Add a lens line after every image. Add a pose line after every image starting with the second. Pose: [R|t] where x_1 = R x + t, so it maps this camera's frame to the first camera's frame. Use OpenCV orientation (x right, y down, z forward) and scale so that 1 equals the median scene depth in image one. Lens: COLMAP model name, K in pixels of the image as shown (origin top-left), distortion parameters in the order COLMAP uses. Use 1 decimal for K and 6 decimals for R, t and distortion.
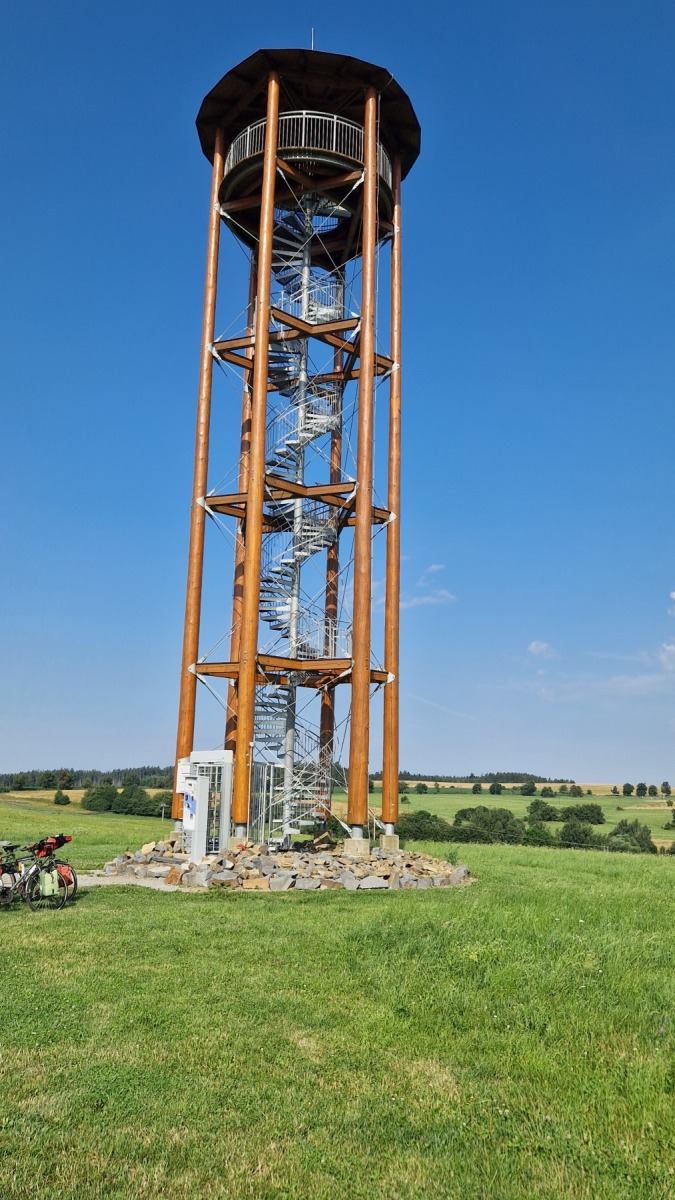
lens RADIAL K [[879.4, 0, 337.5], [0, 879.4, 600.0], [0, 0, 1]] dist [0.036241, -0.001862]
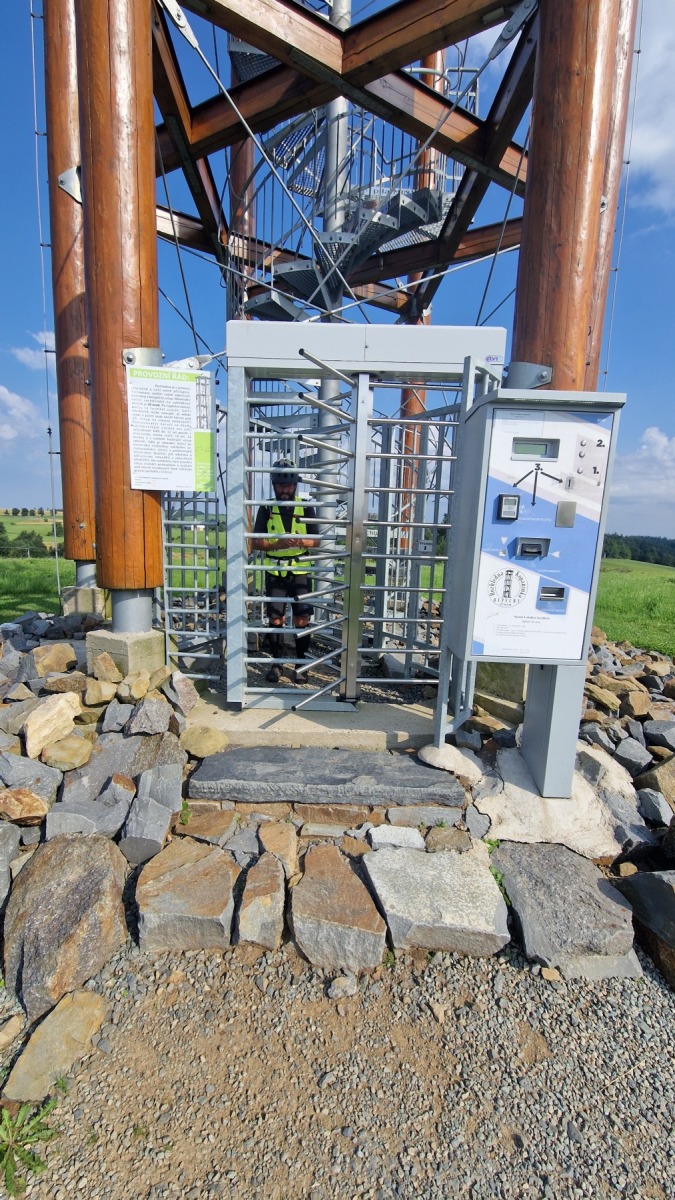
lens RADIAL K [[489.2, 0, 337.5], [0, 489.2, 600.0], [0, 0, 1]] dist [-0.002102, -0.000373]
pose [[0.633599, -0.114729, 0.765107, -0.216366], [-0.181782, 0.939180, 0.291369, 0.167326], [-0.752002, -0.323694, 0.574208, 0.736106]]
